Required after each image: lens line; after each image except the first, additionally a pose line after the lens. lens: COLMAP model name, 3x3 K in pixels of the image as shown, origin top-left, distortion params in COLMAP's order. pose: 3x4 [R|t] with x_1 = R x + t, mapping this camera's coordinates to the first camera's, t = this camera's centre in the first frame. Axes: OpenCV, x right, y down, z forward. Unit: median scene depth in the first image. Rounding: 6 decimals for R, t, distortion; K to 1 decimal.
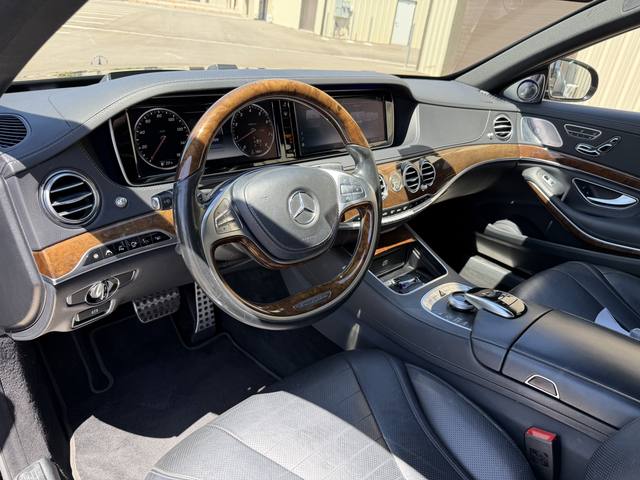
lens RADIAL K [[450.3, 0, 319.6], [0, 450.3, 244.7], [0, 0, 1]] dist [0.027139, -0.042774]
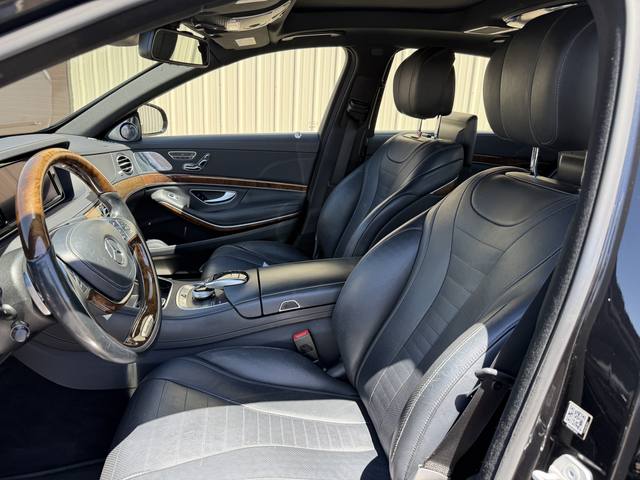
lens RADIAL K [[450.3, 0, 317.9], [0, 450.3, 238.5], [0, 0, 1]] dist [0.027139, -0.042774]
pose [[0.541106, -0.325610, 0.775360, -0.291310], [0.394716, 0.912466, 0.107724, -0.014291], [-0.742566, 0.247757, 0.622264, -0.047154]]
